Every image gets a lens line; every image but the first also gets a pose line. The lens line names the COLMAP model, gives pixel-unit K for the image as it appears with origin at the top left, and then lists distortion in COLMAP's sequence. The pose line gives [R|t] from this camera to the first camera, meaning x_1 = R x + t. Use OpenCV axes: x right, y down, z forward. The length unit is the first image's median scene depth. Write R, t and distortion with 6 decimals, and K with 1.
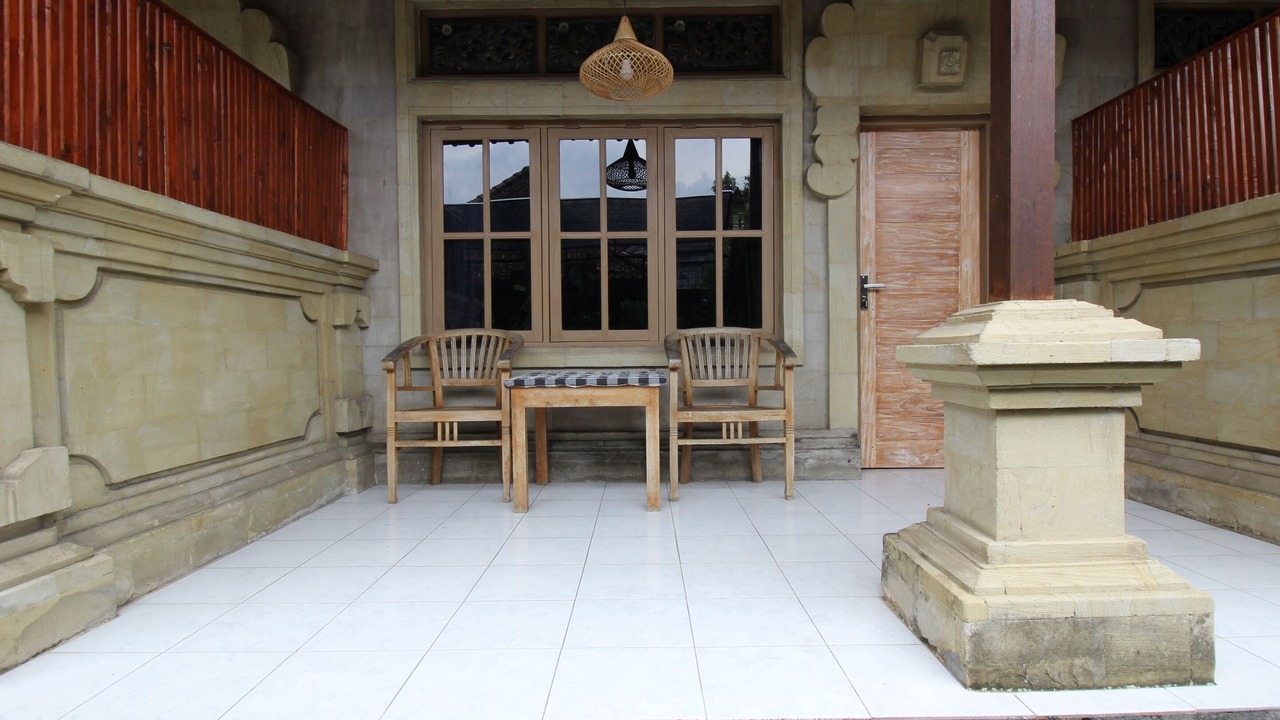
lens RADIAL K [[683.4, 0, 646.2], [0, 683.4, 359.4], [0, 0, 1]] dist [0.001014, -0.006488]
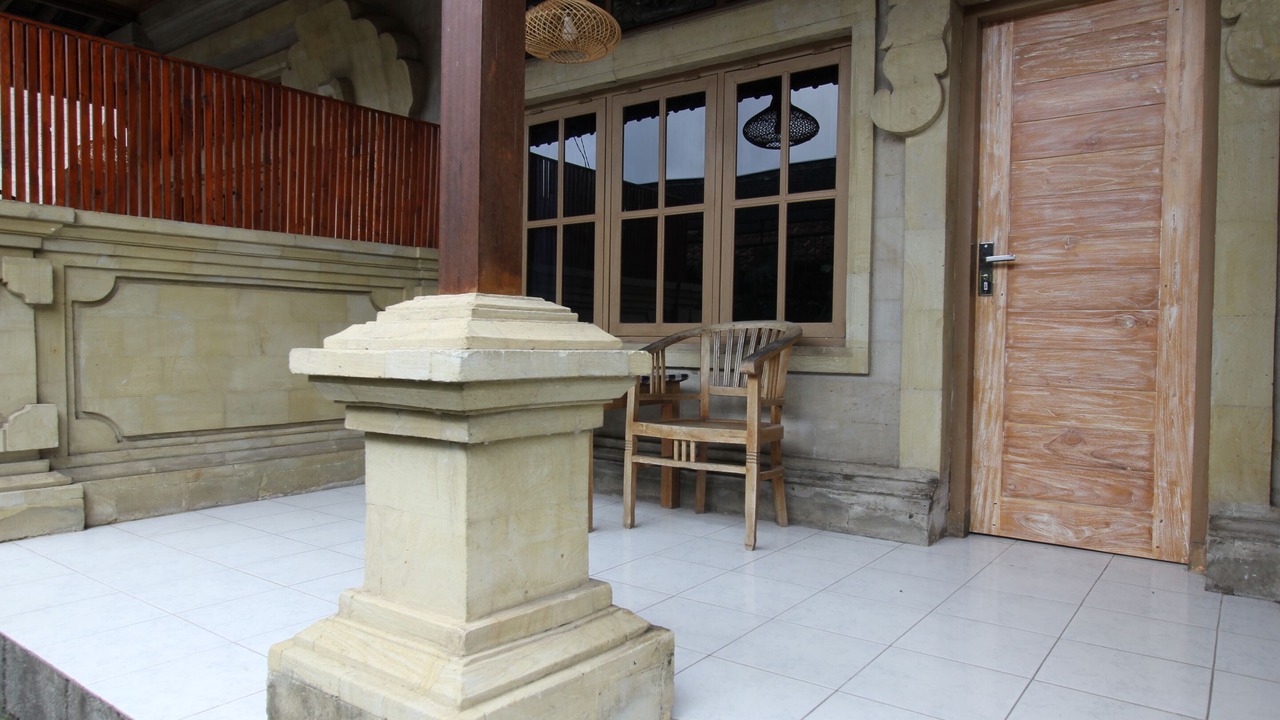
lens RADIAL K [[821.5, 0, 642.3], [0, 821.5, 359.8], [0, 0, 1]] dist [0.003281, 0.001022]
pose [[0.800351, 0.033754, -0.598581, 0.566286], [-0.028877, 0.999425, 0.017747, -0.015555], [0.598836, 0.003082, 0.800866, 0.172961]]
